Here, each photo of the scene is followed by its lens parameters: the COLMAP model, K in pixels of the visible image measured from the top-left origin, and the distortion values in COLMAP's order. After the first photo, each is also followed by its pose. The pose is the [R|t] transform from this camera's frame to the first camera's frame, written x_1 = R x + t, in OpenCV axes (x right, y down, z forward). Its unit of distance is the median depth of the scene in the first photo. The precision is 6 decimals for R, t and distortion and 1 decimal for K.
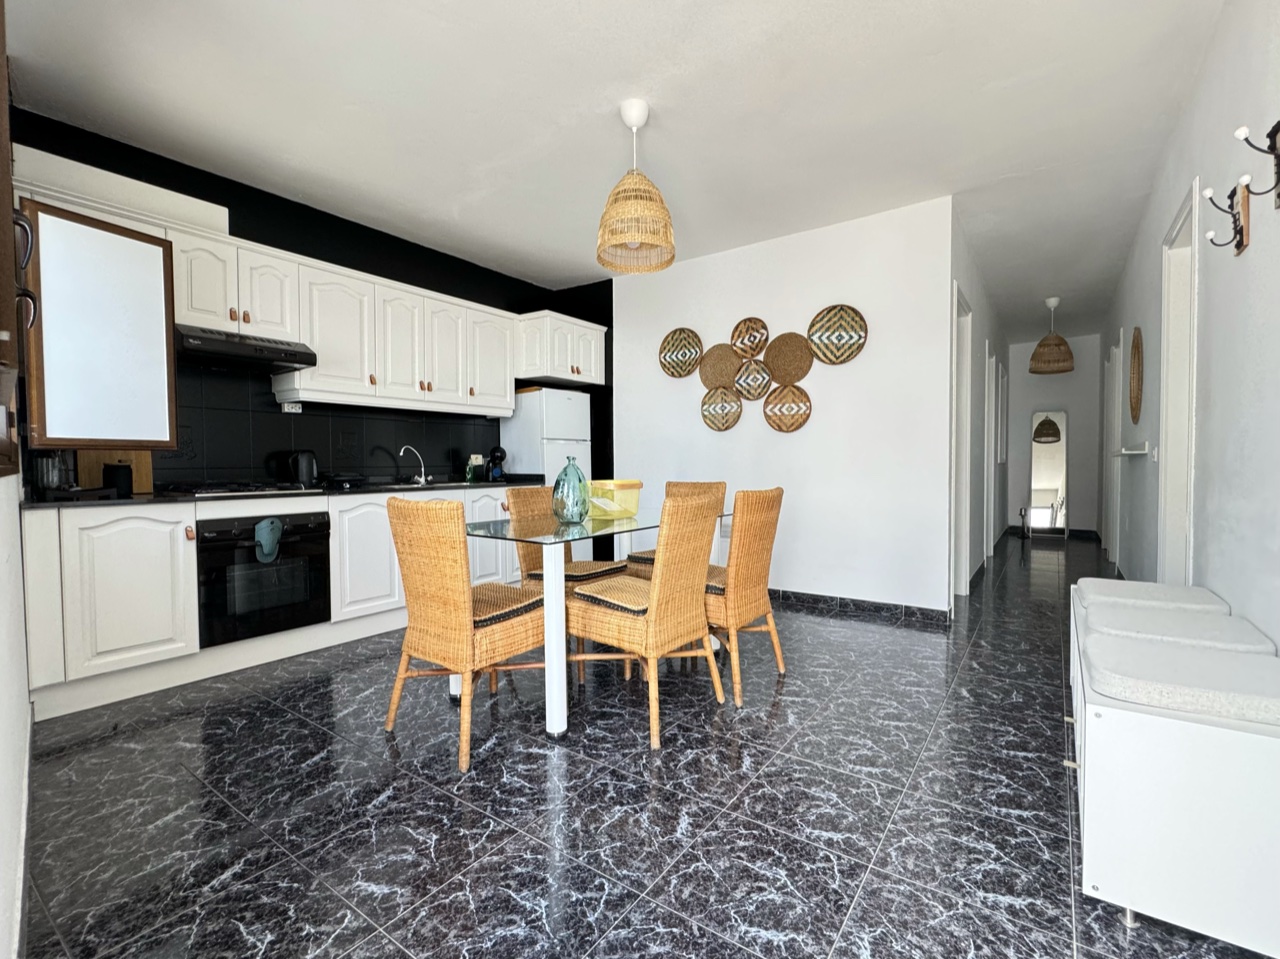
lens RADIAL K [[576.5, 0, 640.0], [0, 576.5, 479.5], [0, 0, 1]] dist [0.000232, -0.000335]
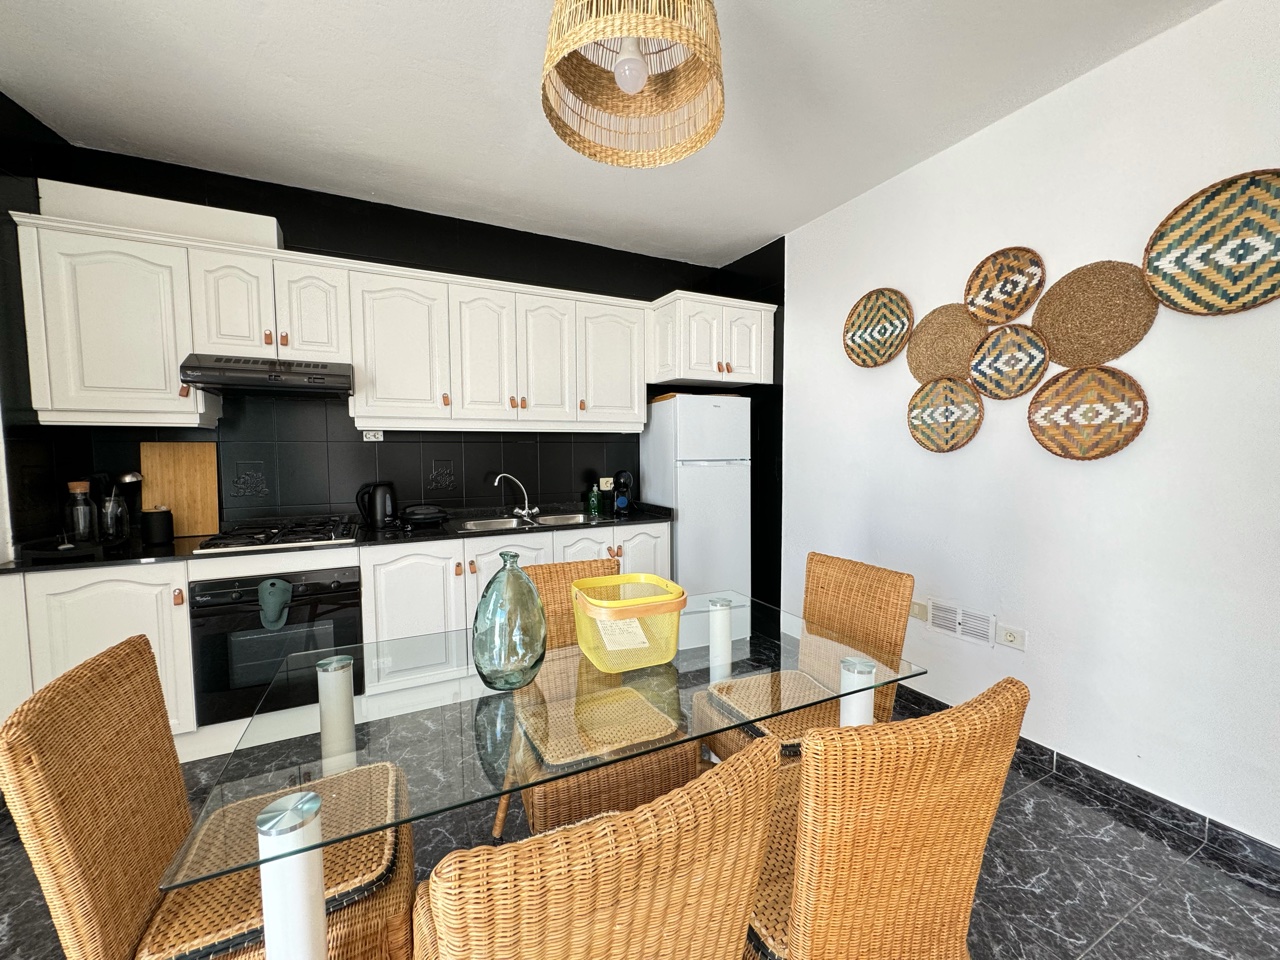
lens RADIAL K [[511.4, 0, 638.1], [0, 511.4, 481.3], [0, 0, 1]] dist [-0.002489, 0.000222]
pose [[0.885965, 0.026695, -0.462983, 0.111693], [-0.012096, 0.999332, 0.034473, -0.071303], [0.463594, -0.024942, 0.885697, 0.398565]]
